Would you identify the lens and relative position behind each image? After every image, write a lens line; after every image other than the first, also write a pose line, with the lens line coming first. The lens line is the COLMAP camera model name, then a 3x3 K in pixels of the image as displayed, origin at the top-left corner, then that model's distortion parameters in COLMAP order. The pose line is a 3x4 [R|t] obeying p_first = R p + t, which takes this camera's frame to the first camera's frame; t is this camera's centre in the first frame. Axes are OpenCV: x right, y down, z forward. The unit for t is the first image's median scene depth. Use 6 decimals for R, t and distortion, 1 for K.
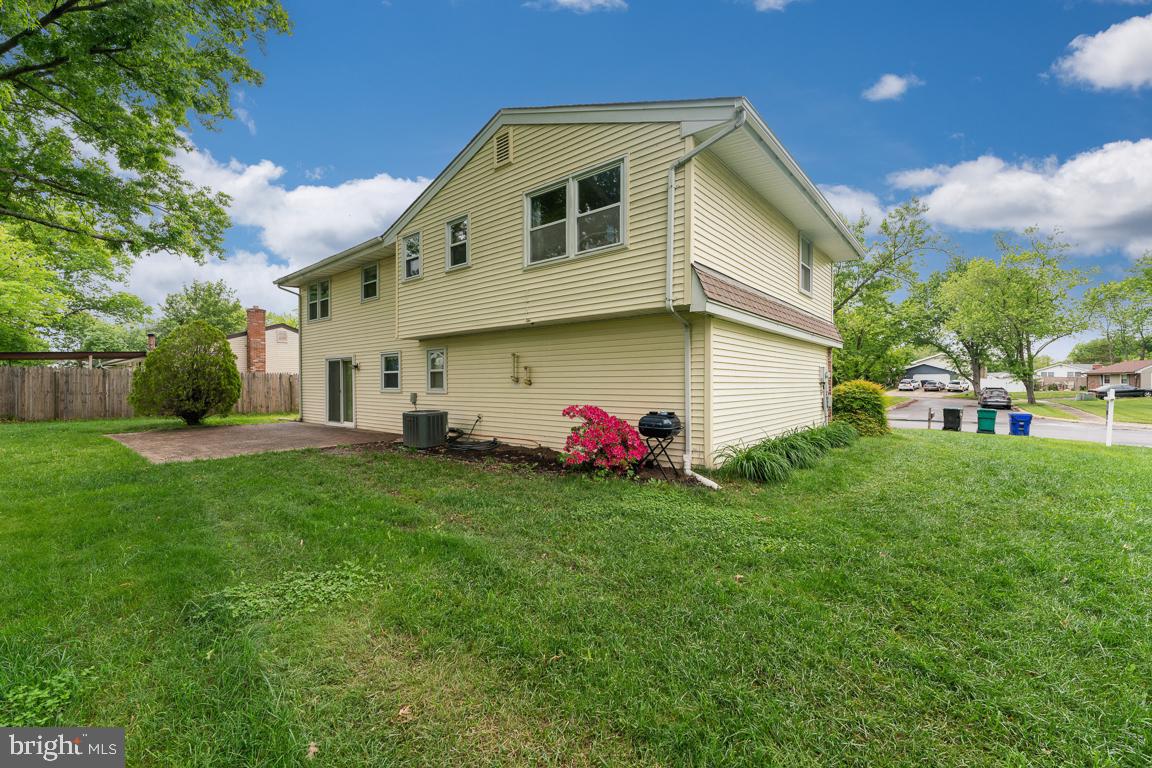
lens RADIAL K [[476.4, 0, 571.5], [0, 476.4, 382.9], [0, 0, 1]] dist [-0.000377, -0.000555]
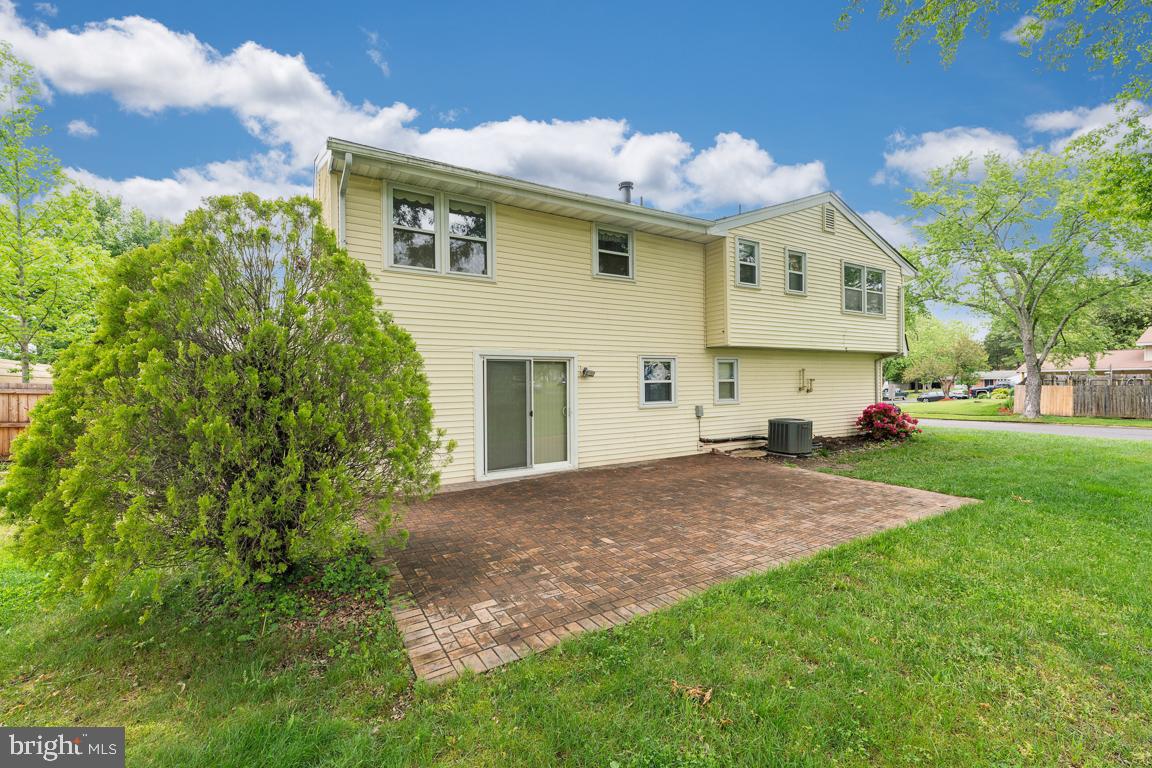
lens RADIAL K [[480.6, 0, 580.0], [0, 480.6, 376.4], [0, 0, 1]] dist [-0.000718, -0.000136]
pose [[0.316586, 0.003166, 0.948558, -1.687423], [0.003991, 0.999981, -0.004670, -0.039641], [-0.948555, 0.005264, 0.316568, 1.257724]]
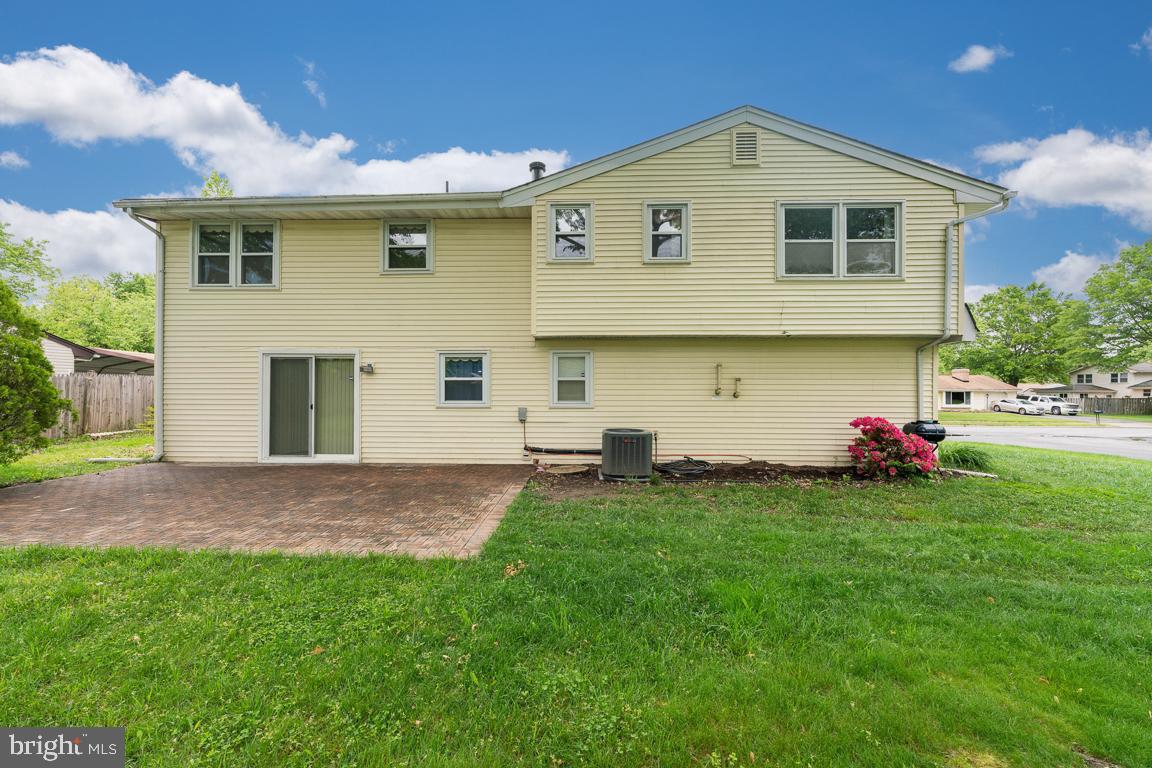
lens RADIAL K [[476.4, 0, 571.5], [0, 476.4, 382.9], [0, 0, 1]] dist [-0.000377, -0.000555]
pose [[0.781105, 0.011927, 0.624285, -1.007407], [-0.005377, 0.999909, -0.012375, -0.012089], [-0.624376, 0.006309, 0.781098, 0.489149]]
